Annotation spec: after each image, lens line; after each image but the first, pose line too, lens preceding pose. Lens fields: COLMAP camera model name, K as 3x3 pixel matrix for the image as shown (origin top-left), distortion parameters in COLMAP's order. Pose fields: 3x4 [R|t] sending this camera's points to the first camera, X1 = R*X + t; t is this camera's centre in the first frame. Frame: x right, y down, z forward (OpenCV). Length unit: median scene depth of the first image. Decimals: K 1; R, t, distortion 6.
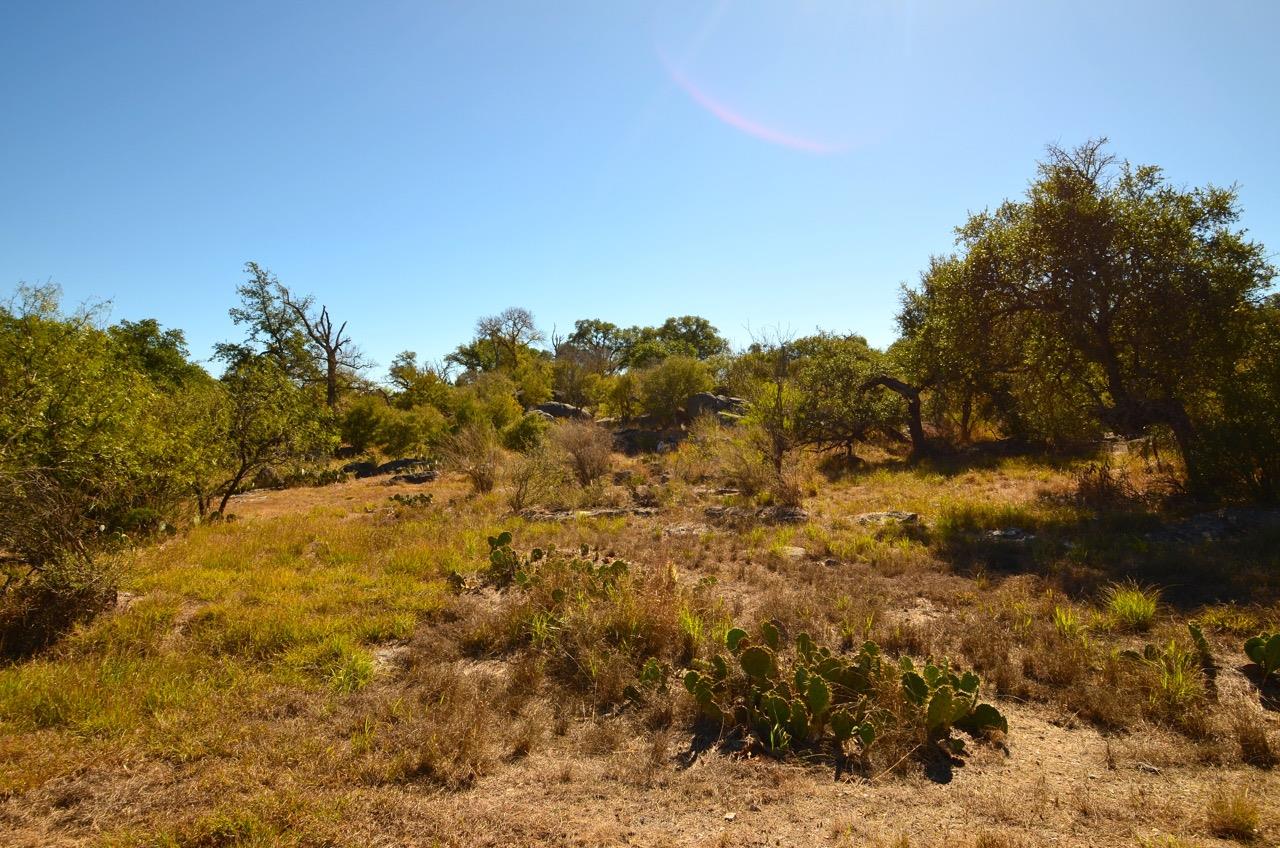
lens RADIAL K [[709.5, 0, 640.0], [0, 709.5, 424.0], [0, 0, 1]] dist [0.000093, -0.029840]
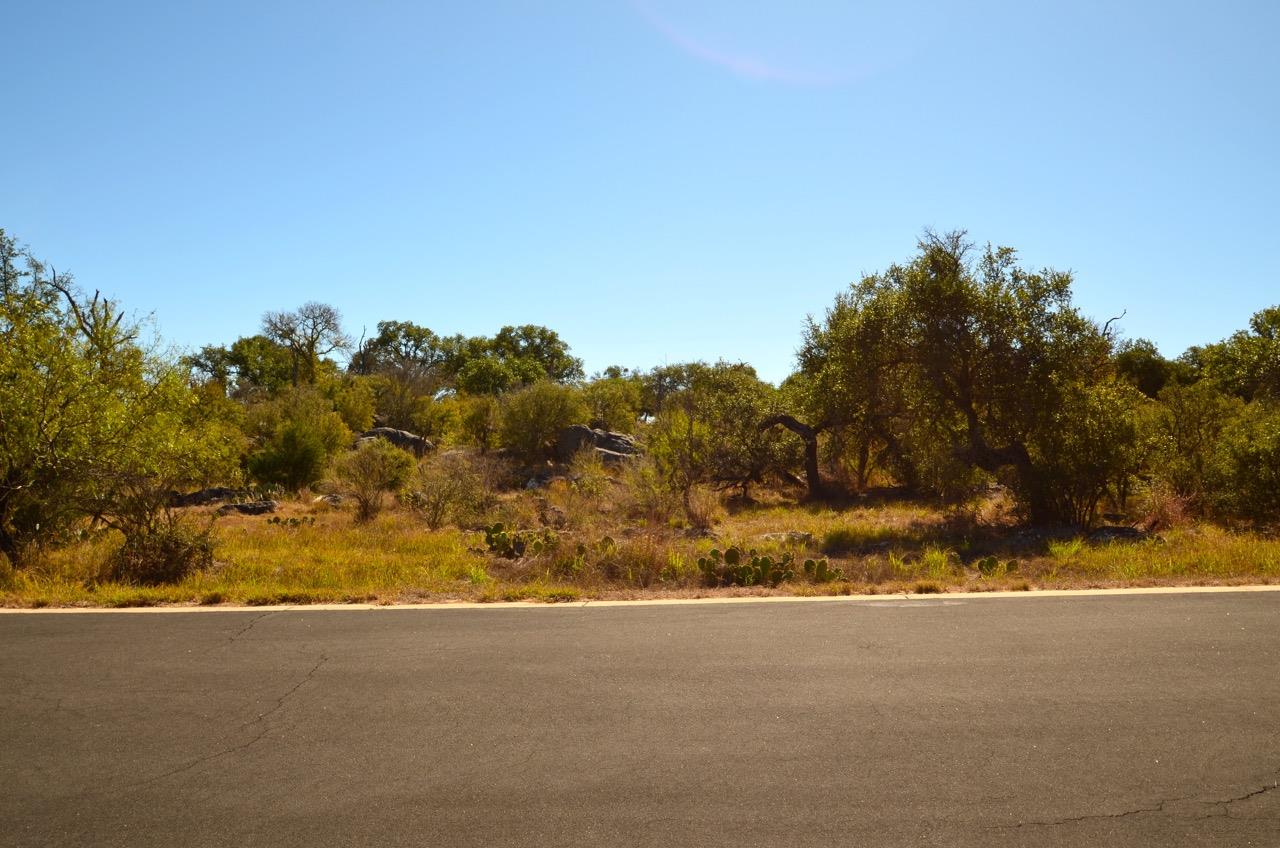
lens RADIAL K [[1039.9, 0, 641.5], [0, 1039.9, 423.6], [0, 0, 1]] dist [-0.011900, -0.001767]
pose [[0.977426, 0.048315, 0.205680, -0.087996], [-0.037770, 0.997778, -0.054890, 0.018845], [-0.207875, 0.045882, 0.977079, -0.225187]]
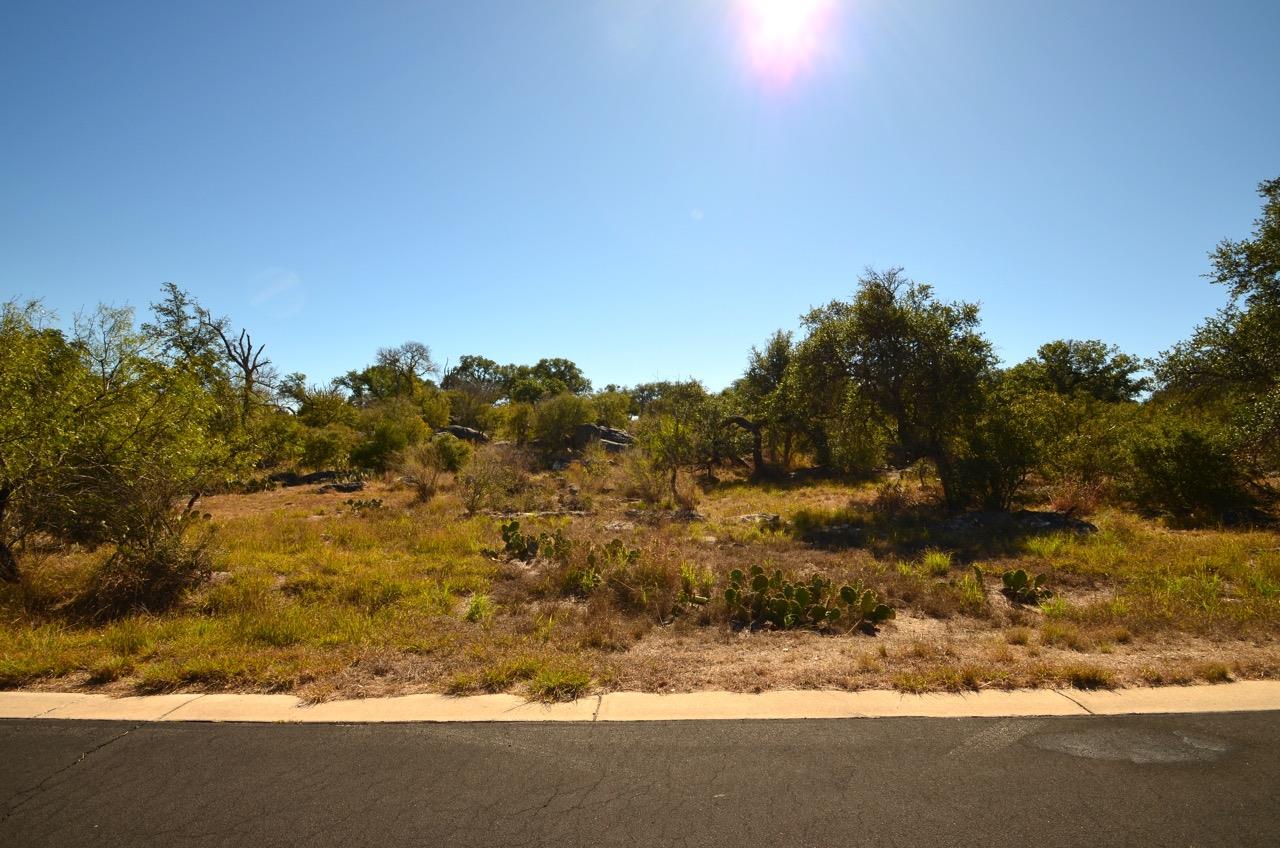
lens RADIAL K [[609.8, 0, 640.0], [0, 609.8, 424.0], [0, 0, 1]] dist [0.014224, -0.016313]
pose [[0.972731, 0.042316, 0.228045, -0.061432], [-0.032306, 0.998351, -0.047450, 0.004157], [-0.229677, 0.038789, 0.972494, -0.049352]]
